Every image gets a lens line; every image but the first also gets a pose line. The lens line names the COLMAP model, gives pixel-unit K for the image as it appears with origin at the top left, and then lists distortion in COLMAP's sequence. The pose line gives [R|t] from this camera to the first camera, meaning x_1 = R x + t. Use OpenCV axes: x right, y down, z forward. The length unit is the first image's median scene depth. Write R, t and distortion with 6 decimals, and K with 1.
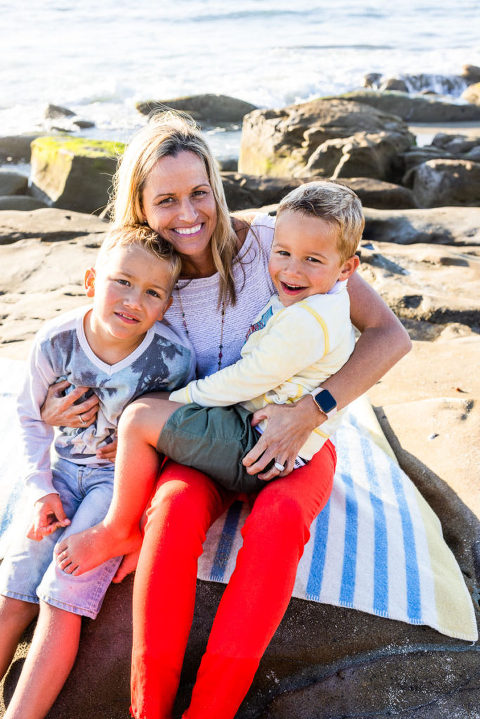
lens RADIAL K [[687.3, 0, 240.0], [0, 687.3, 359.5], [0, 0, 1]] dist [-0.000562, 0.002400]
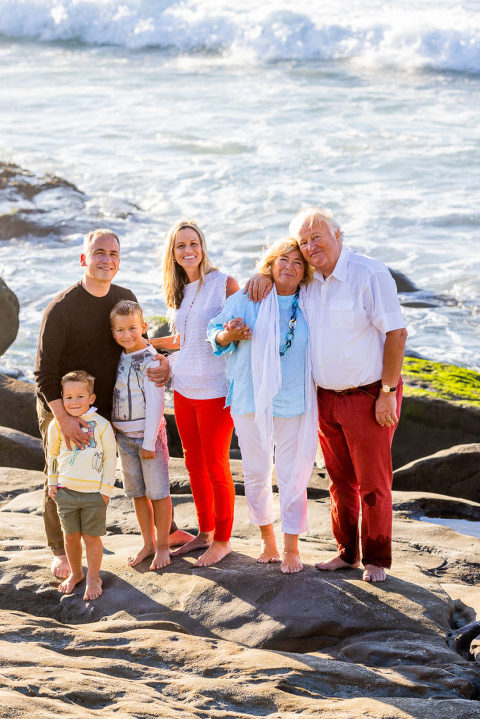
lens RADIAL K [[4122.3, 0, 240.0], [0, 4122.3, 359.5], [0, 0, 1]] dist [-0.457486, -5.051475]
pose [[0.951427, 0.100828, -0.290897, 0.592549], [-0.178288, 0.950742, -0.253582, 0.511091], [0.250999, 0.293128, 0.922538, -1.987942]]
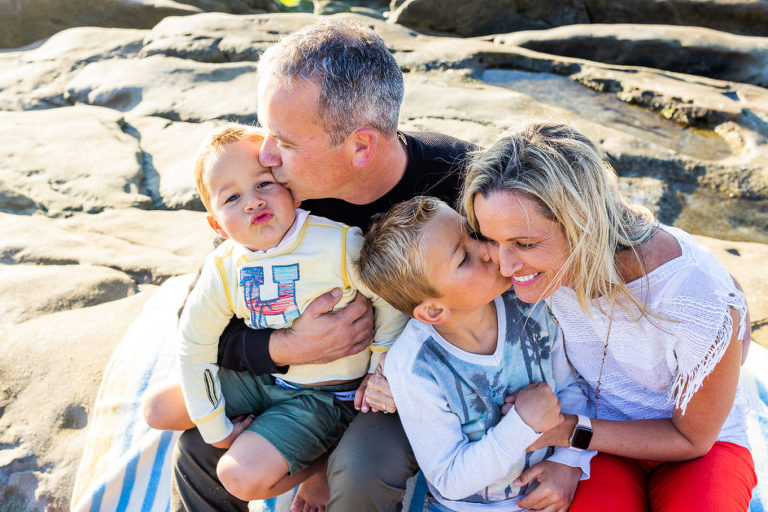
lens RADIAL K [[733.0, 0, 384.0], [0, 733.0, 256.0], [0, 0, 1]] dist [-0.002934, 0.008978]
pose [[0.986263, 0.108016, -0.124972, -0.047833], [-0.085950, 0.981661, 0.170160, -0.045371], [0.141060, -0.157081, 0.977460, 0.027880]]
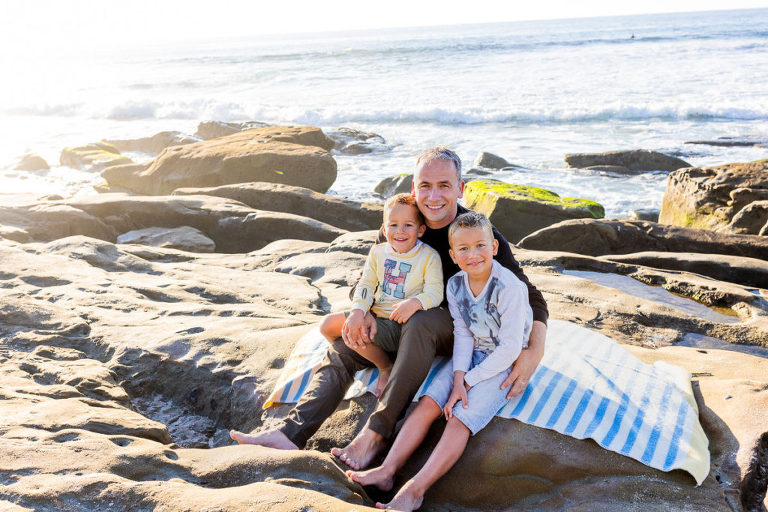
lens RADIAL K [[755.4, 0, 372.7], [0, 755.4, 256.0], [0, 0, 1]] dist [-0.003027, 0.008867]
pose [[0.920709, 0.099379, -0.377384, 0.039576], [-0.179863, 0.966261, -0.184361, 0.056478], [0.346330, 0.237620, 0.907520, -0.155030]]
